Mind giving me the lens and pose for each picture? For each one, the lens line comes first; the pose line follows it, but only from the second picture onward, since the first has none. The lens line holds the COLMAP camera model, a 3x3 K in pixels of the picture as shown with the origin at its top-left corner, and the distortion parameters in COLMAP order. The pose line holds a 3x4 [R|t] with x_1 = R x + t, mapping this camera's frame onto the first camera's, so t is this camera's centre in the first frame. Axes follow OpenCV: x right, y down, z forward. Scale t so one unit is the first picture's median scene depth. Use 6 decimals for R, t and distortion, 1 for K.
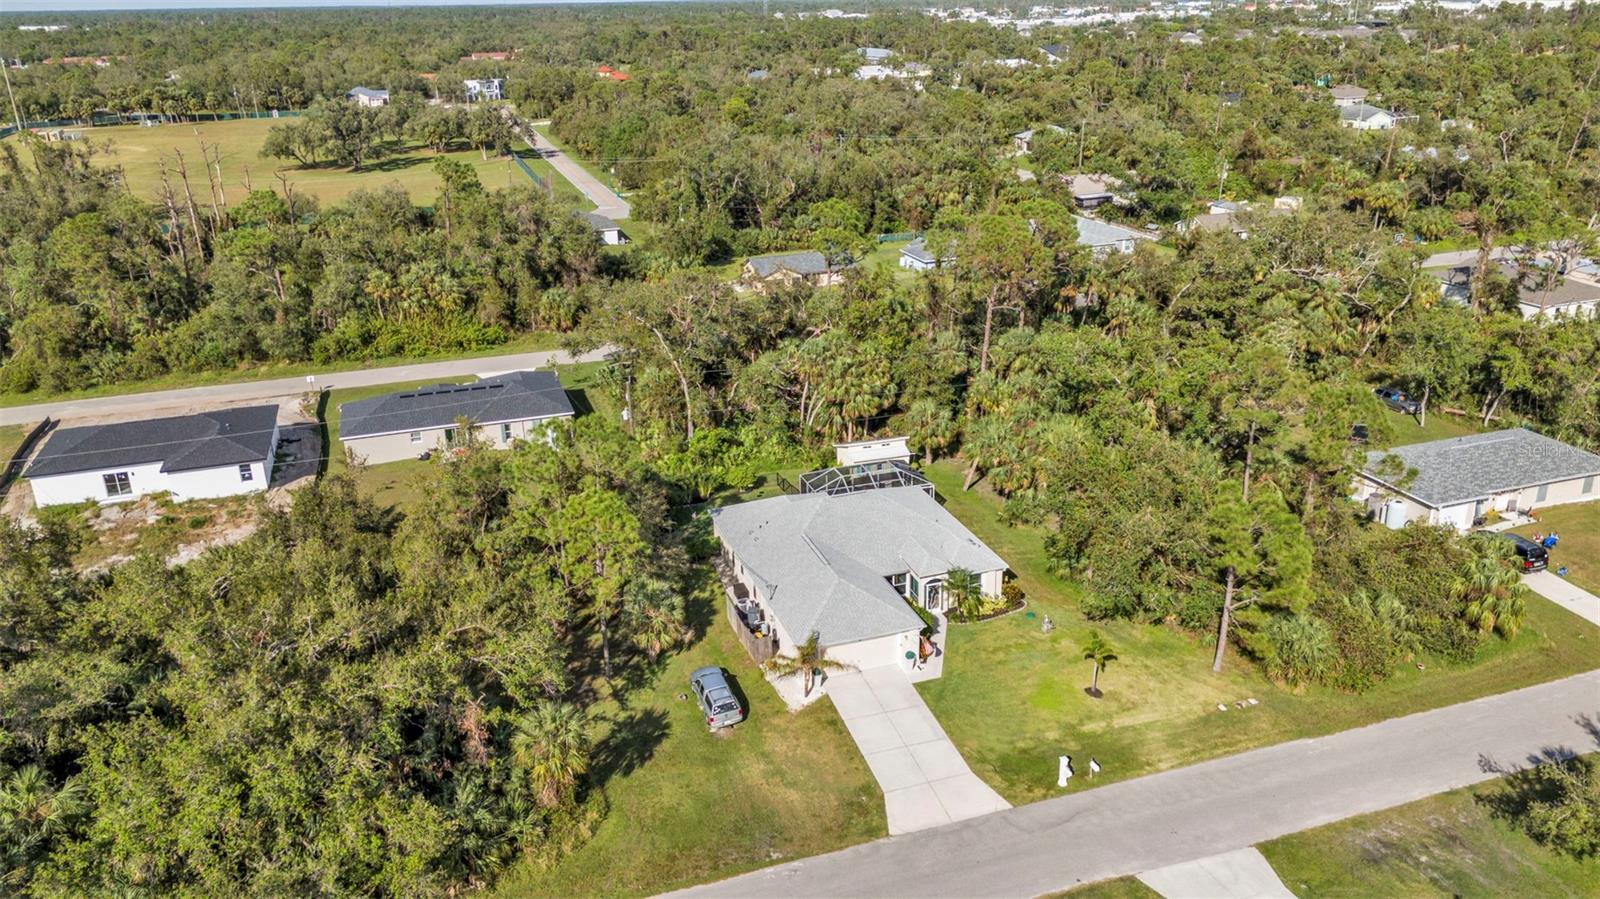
lens RADIAL K [[1187.9, 0, 800.0], [0, 1187.9, 449.5], [0, 0, 1]] dist [0.045981, -0.009372]
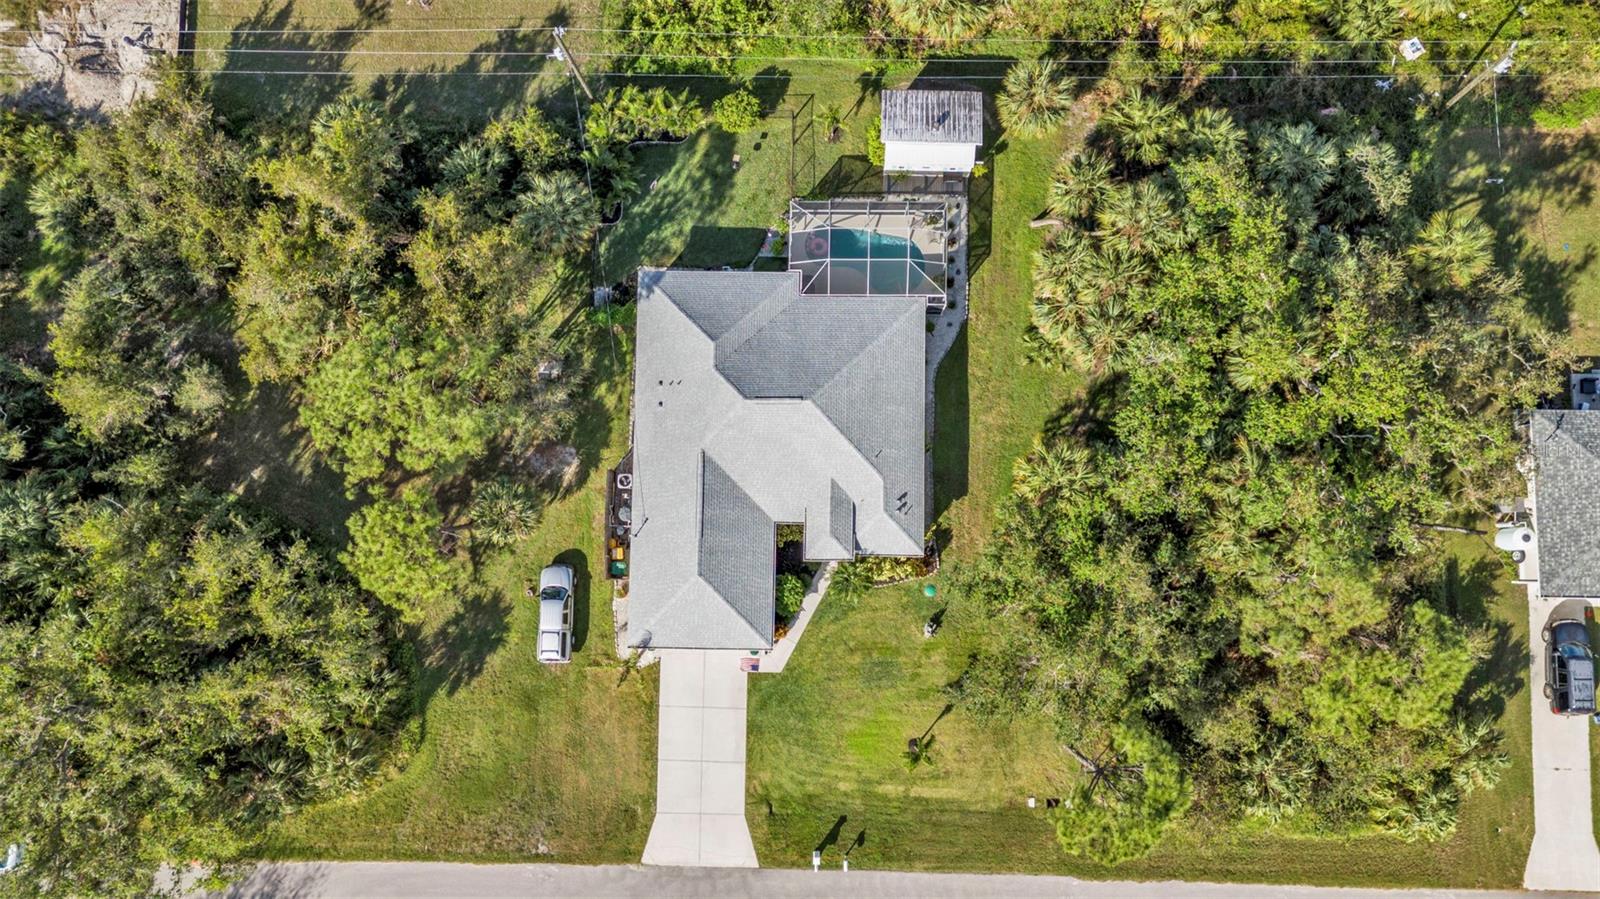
lens RADIAL K [[1187.9, 0, 800.0], [0, 1187.9, 449.5], [0, 0, 1]] dist [0.045981, -0.009372]
pose [[0.942944, 0.330803, -0.037762, 0.078462], [-0.116246, 0.433374, 0.893686, -0.536963], [0.311999, -0.838306, 0.447102, 0.516548]]
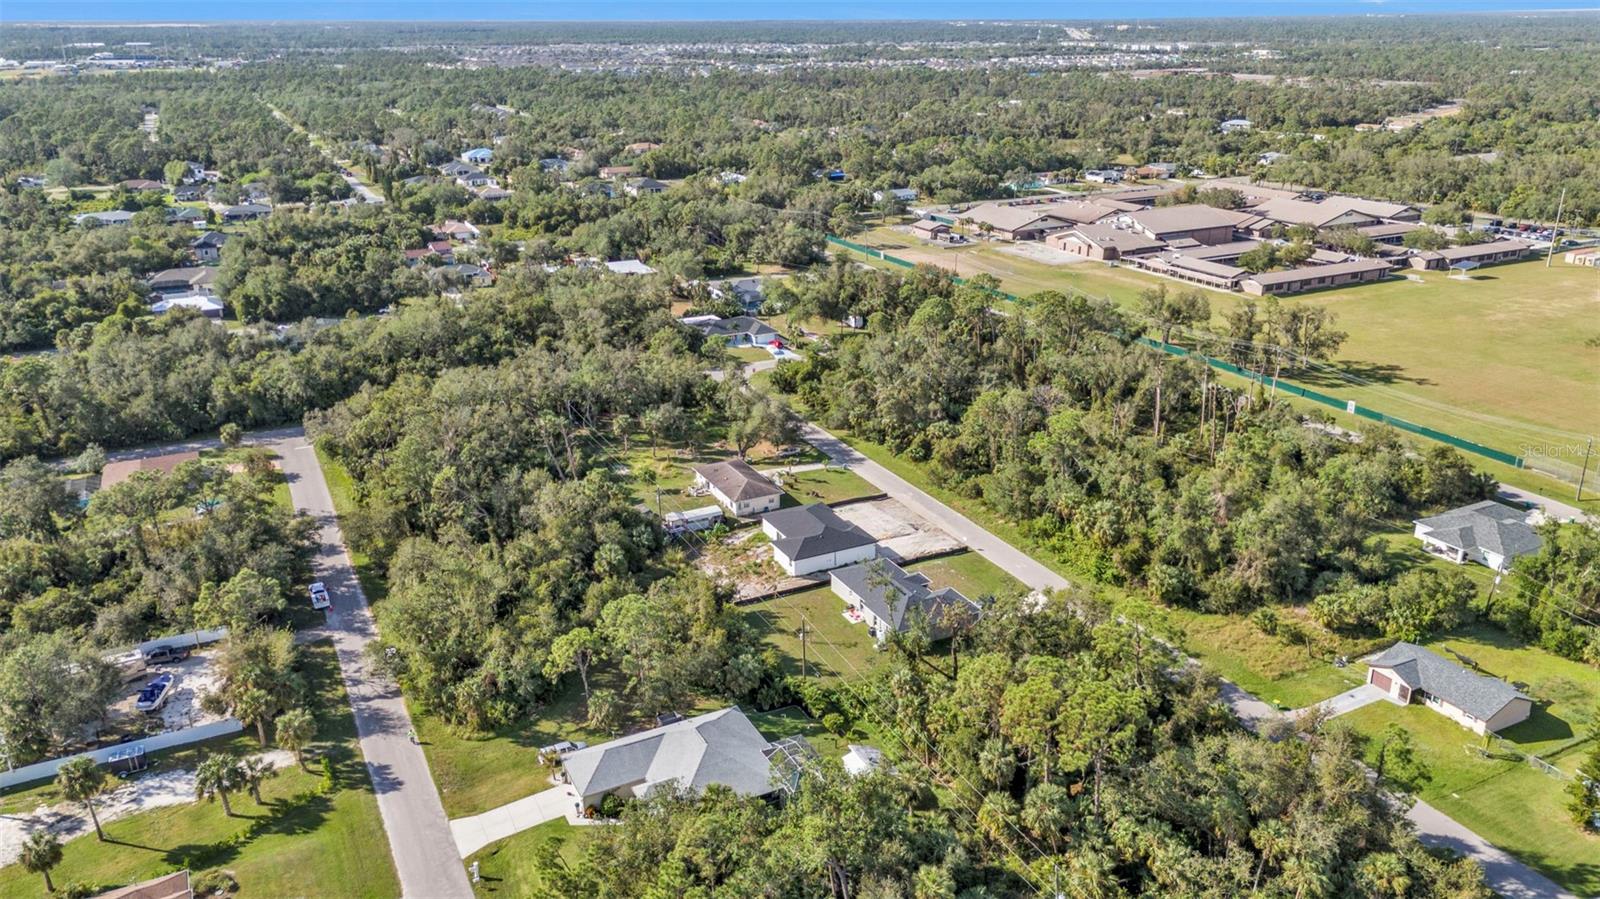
lens RADIAL K [[1187.9, 0, 800.0], [0, 1187.9, 449.5], [0, 0, 1]] dist [0.045981, -0.009372]
pose [[0.139201, 0.362523, -0.921521, 1.135093], [-0.347855, 0.889178, 0.297254, -0.674045], [0.927157, 0.279178, 0.249879, 0.520218]]
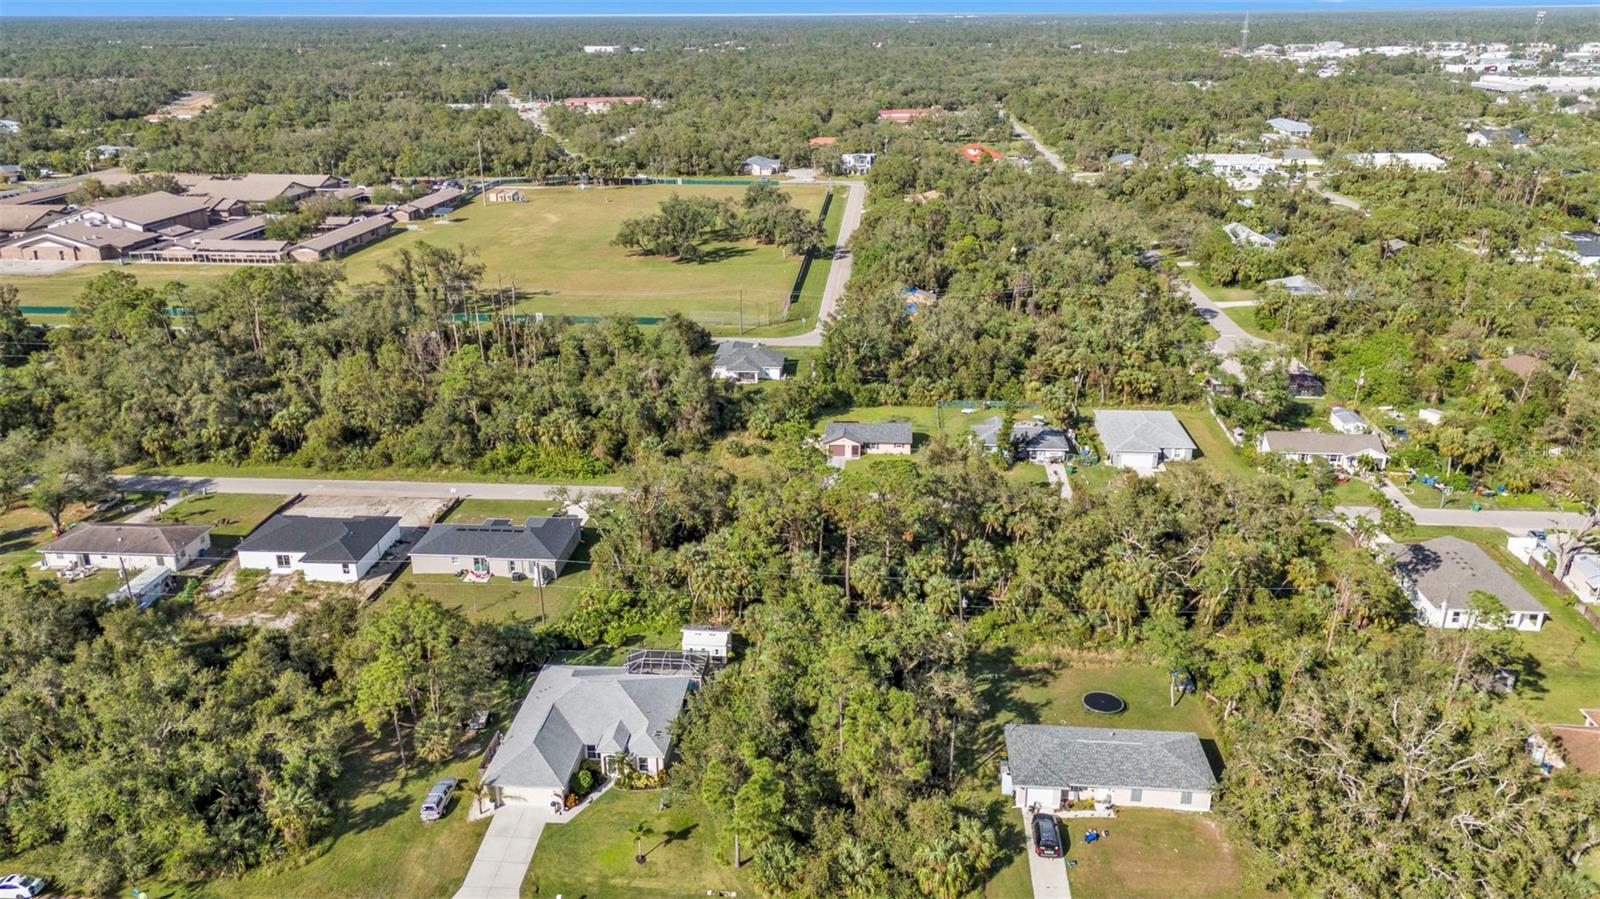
lens RADIAL K [[1187.9, 0, 800.0], [0, 1187.9, 449.5], [0, 0, 1]] dist [0.045981, -0.009372]
pose [[0.919319, 0.153099, -0.362509, 0.634927], [-0.154359, 0.987681, 0.025677, -0.268987], [0.361975, 0.032351, 0.931626, -0.255903]]
